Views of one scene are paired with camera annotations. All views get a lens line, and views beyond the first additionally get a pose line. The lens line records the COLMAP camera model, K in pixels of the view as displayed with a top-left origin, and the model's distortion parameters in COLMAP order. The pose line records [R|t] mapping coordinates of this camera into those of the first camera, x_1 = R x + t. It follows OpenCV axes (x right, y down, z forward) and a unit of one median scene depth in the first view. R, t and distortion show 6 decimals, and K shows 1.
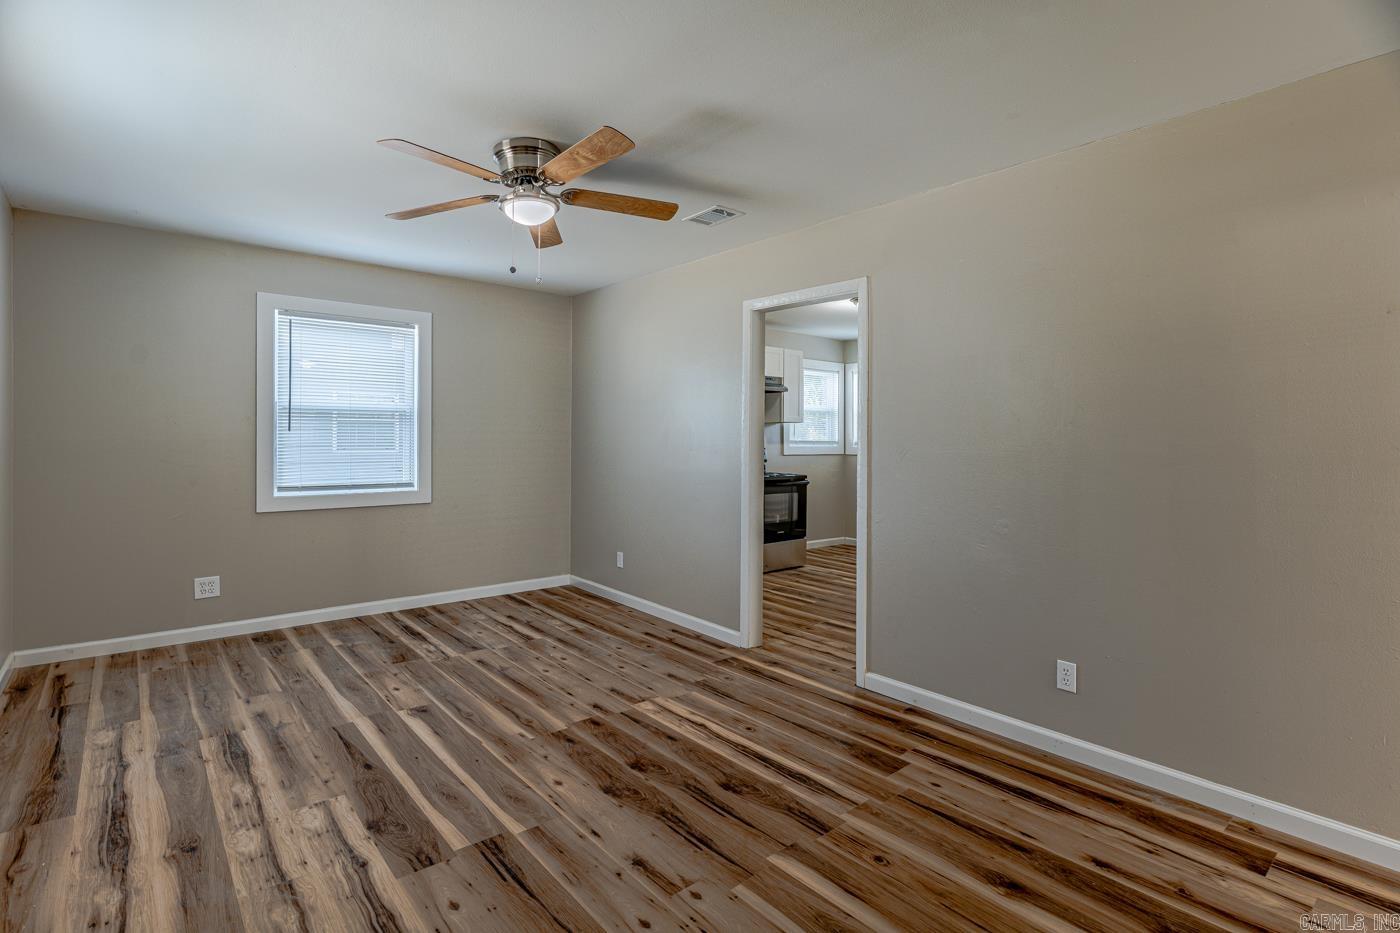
lens RADIAL K [[677.1, 0, 701.9], [0, 677.1, 451.8], [0, 0, 1]] dist [0.002185, 0.000098]
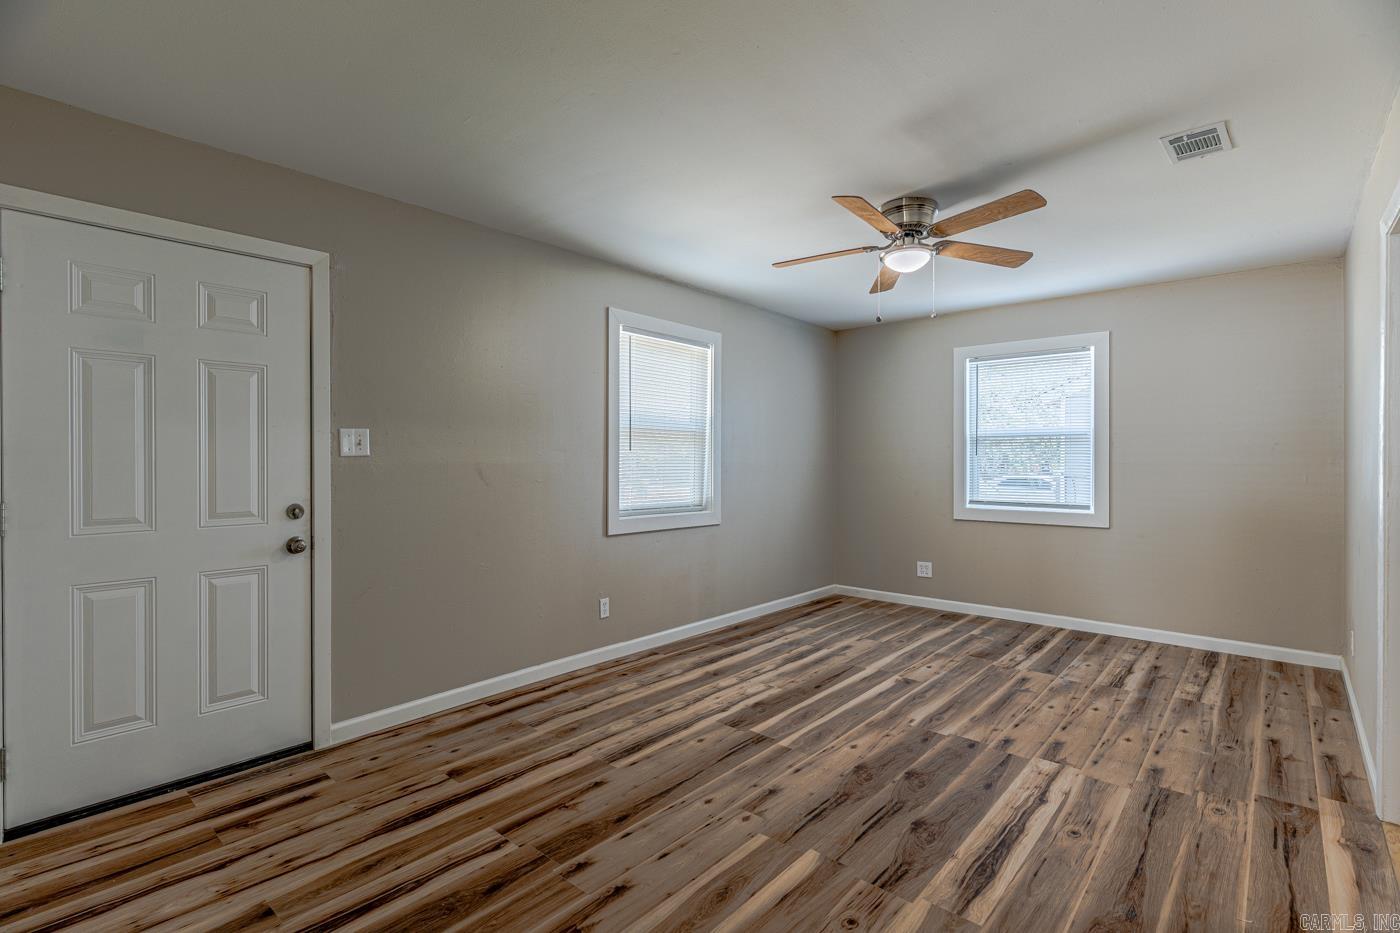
lens RADIAL K [[669.1, 0, 672.1], [0, 669.1, 465.9], [0, 0, 1]] dist [-0.001710, 0.000587]
pose [[0.114265, 0.000430, -0.993450, 0.813855], [-0.018729, 0.999823, -0.001722, 0.001332], [0.993274, 0.018803, 0.114253, 0.474526]]
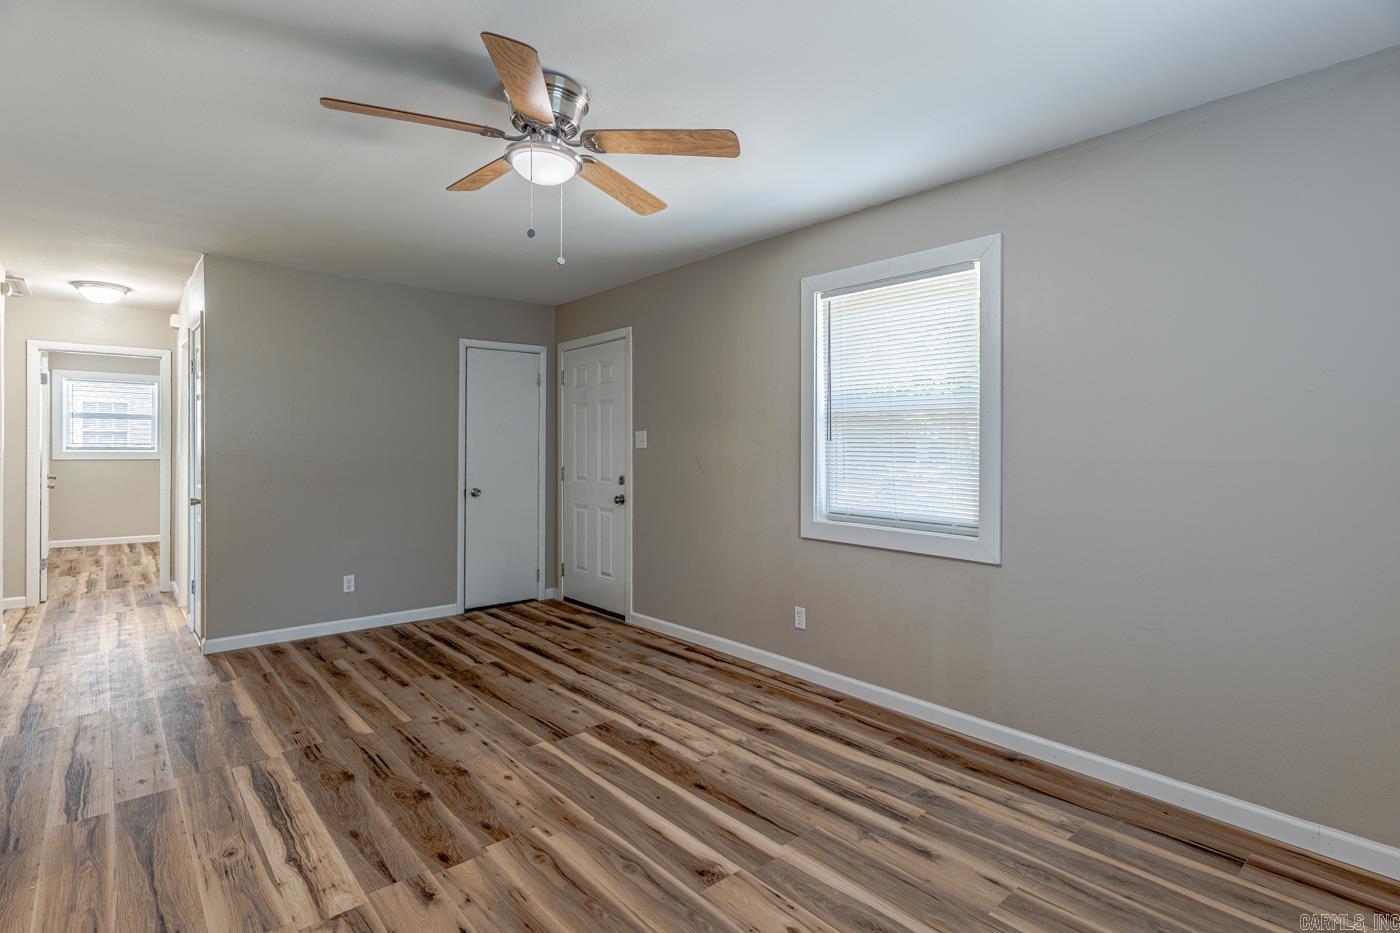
lens RADIAL K [[677.1, 0, 701.9], [0, 677.1, 451.8], [0, 0, 1]] dist [0.002185, 0.000098]
pose [[-0.999908, -0.011012, -0.007883, -0.440587], [-0.011199, 0.999648, 0.024048, -0.040946], [0.007615, 0.024134, -0.999680, 1.801763]]
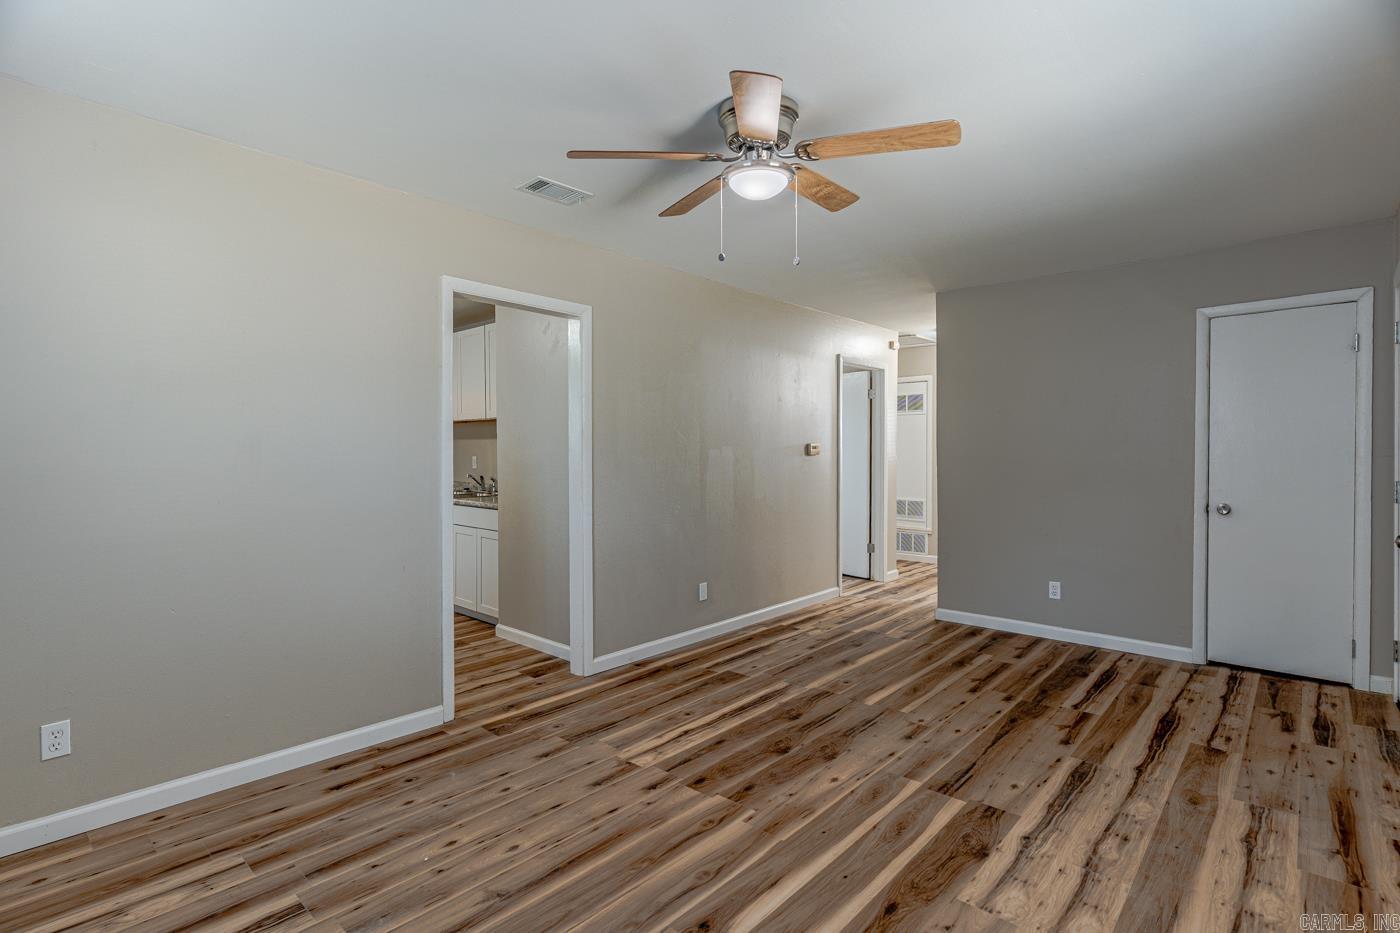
lens RADIAL K [[677.1, 0, 701.9], [0, 677.1, 451.8], [0, 0, 1]] dist [0.002185, 0.000098]
pose [[-0.134085, -0.008579, 0.990933, -1.075903], [0.019568, 0.999745, 0.011303, -0.030960], [-0.990777, 0.020906, -0.133883, 1.175759]]
